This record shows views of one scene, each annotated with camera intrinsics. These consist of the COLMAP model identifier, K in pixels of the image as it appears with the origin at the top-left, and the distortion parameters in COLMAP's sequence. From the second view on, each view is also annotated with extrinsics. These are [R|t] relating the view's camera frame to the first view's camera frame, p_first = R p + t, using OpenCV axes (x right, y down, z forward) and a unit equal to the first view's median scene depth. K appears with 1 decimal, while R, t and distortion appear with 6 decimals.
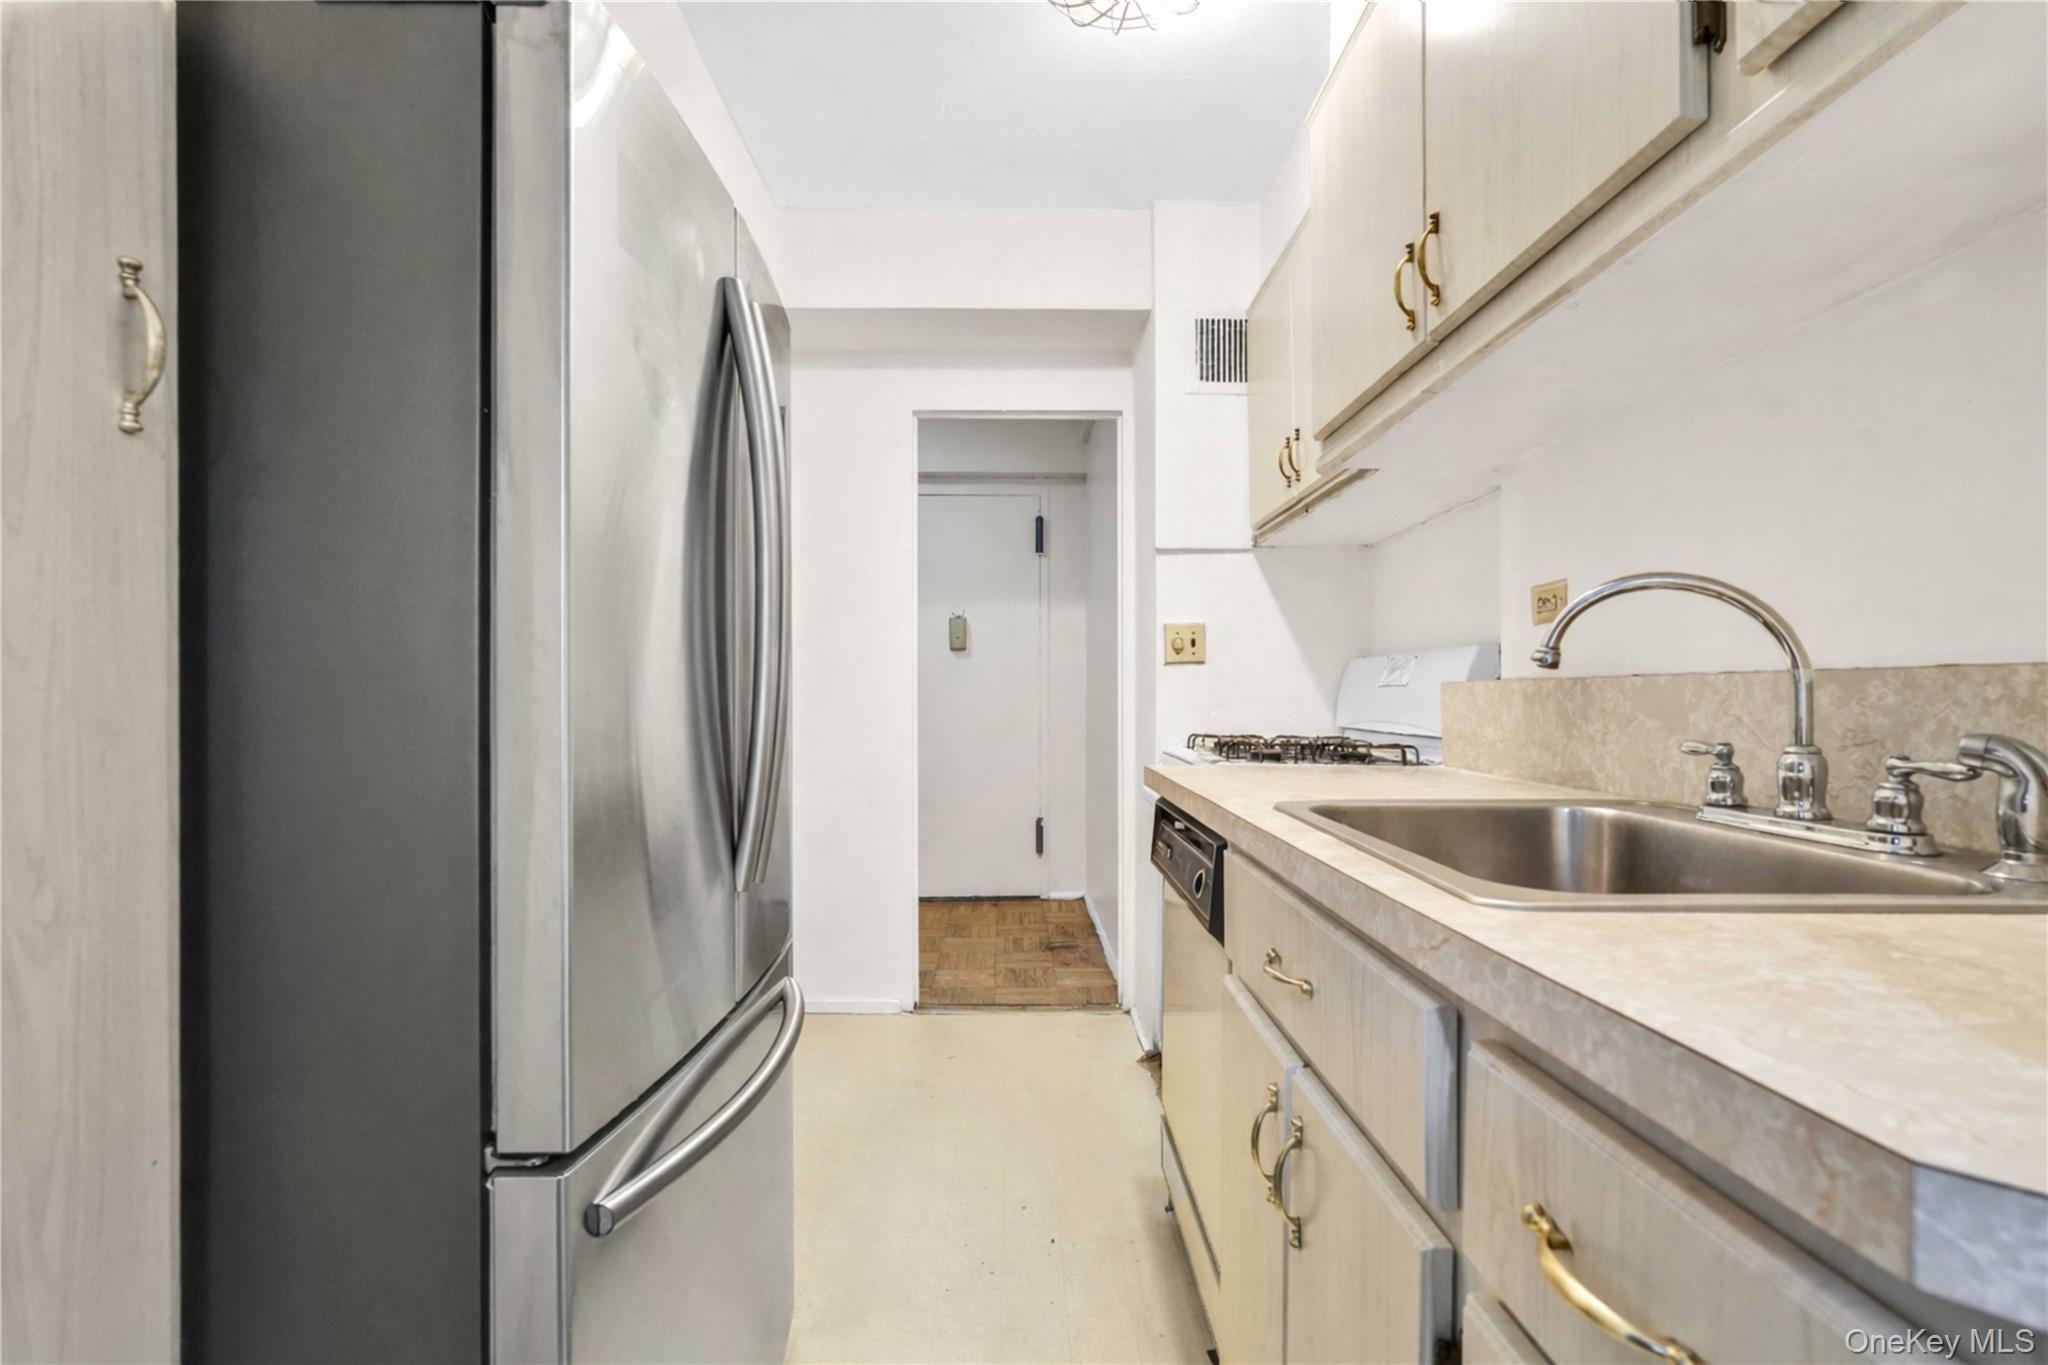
lens RADIAL K [[885.1, 0, 1025.0], [0, 885.1, 688.4], [0, 0, 1]] dist [-0.003932, 0.000772]
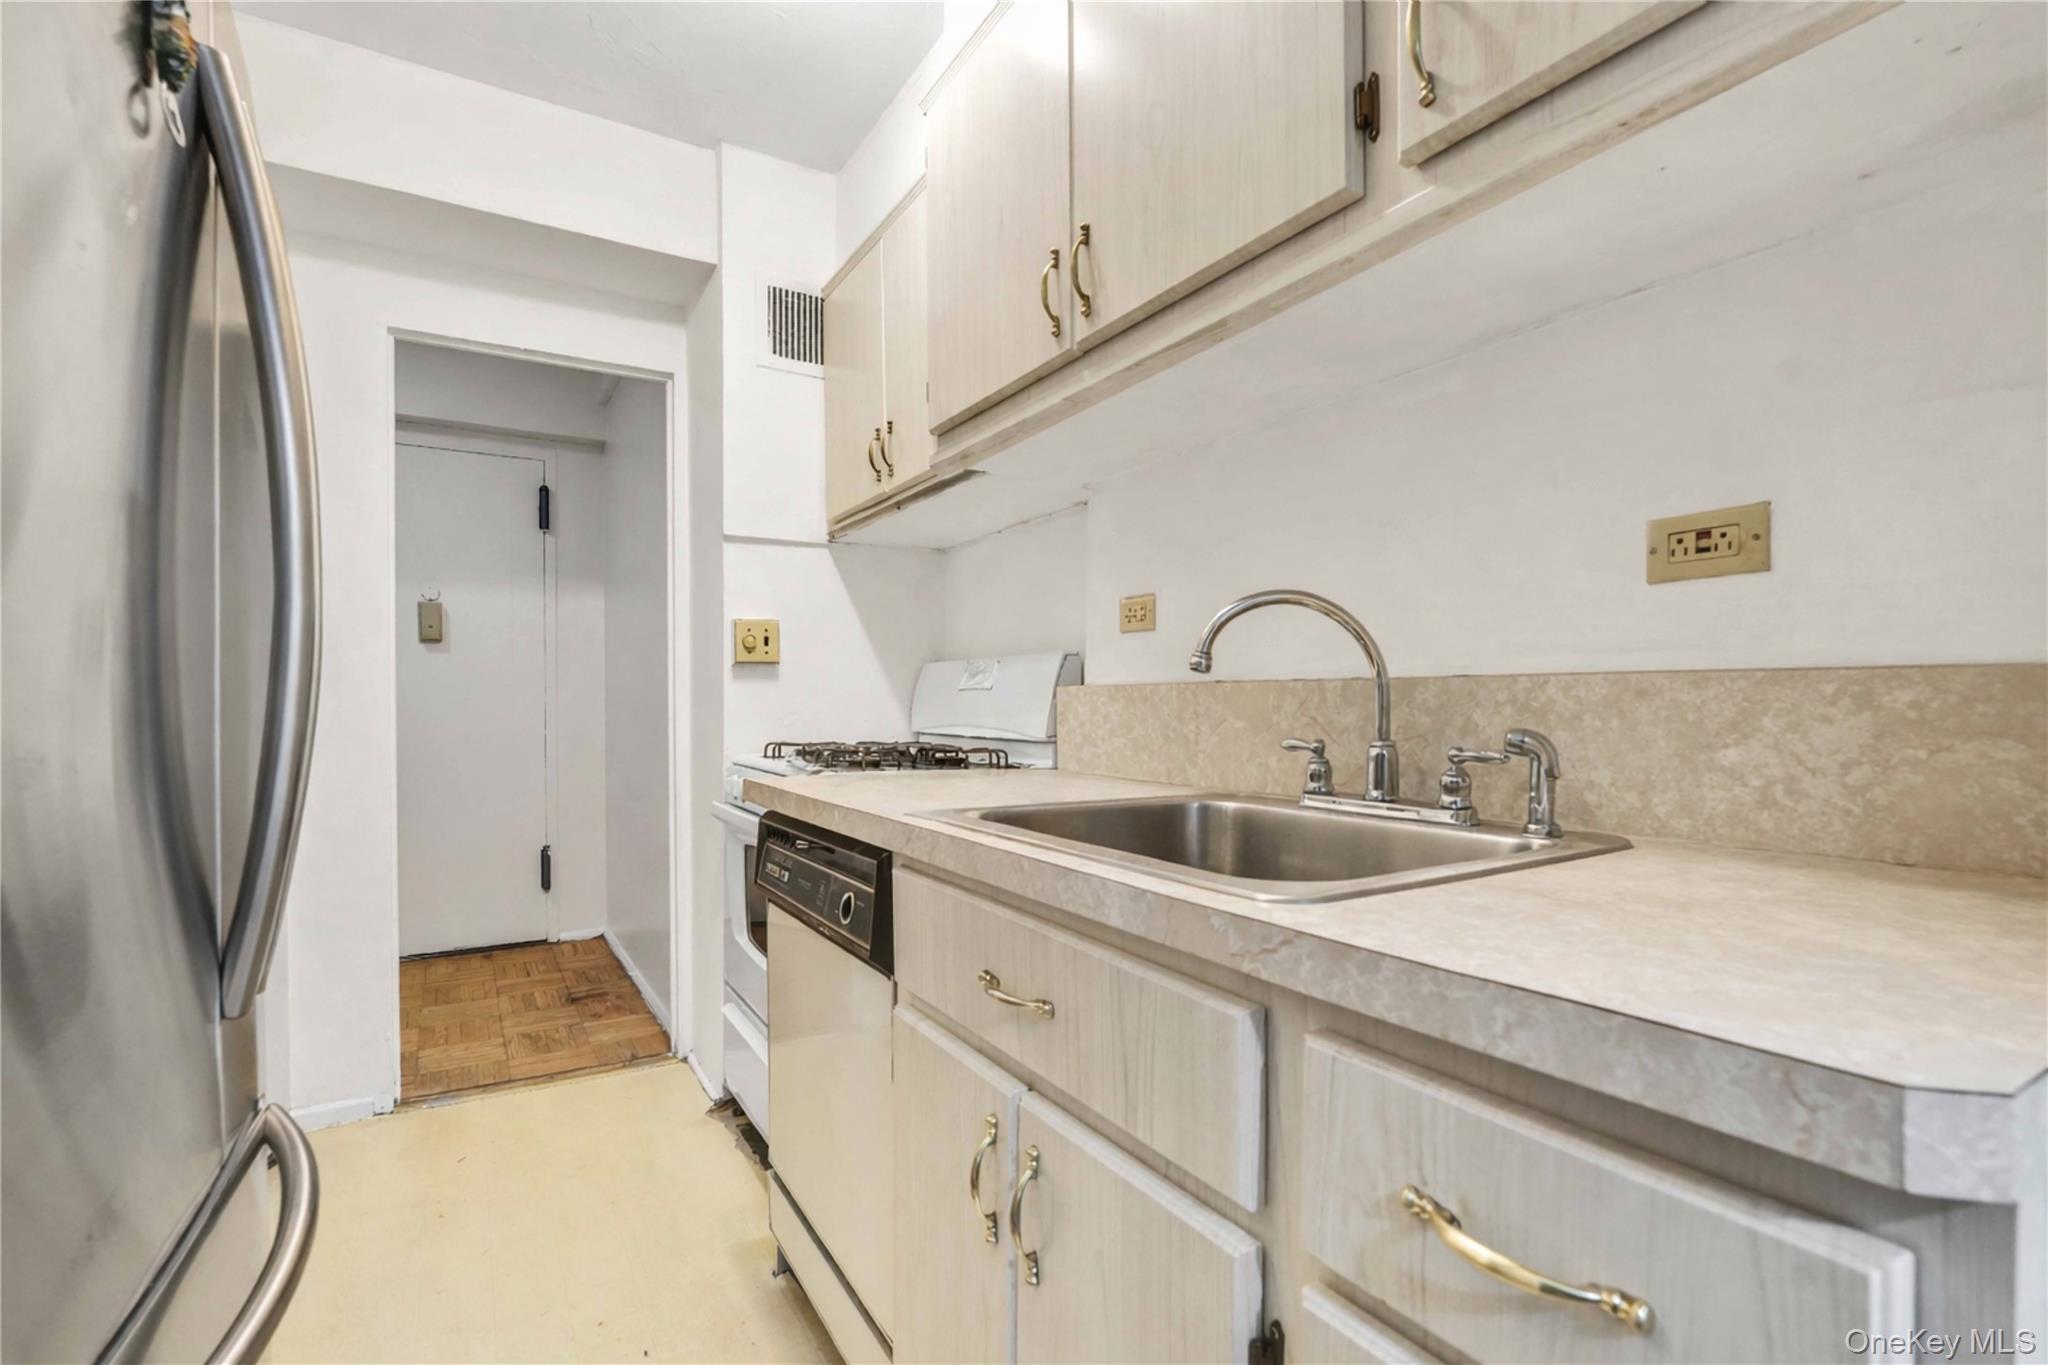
lens RADIAL K [[929.3, 0, 1019.7], [0, 929.3, 699.6], [0, 0, 1]] dist [-0.014885, 0.003599]
pose [[0.870148, 0.002842, 0.492783, -0.122659], [-0.006131, 0.999968, 0.005059, 0.003806], [-0.492753, -0.007423, 0.870138, 0.100511]]
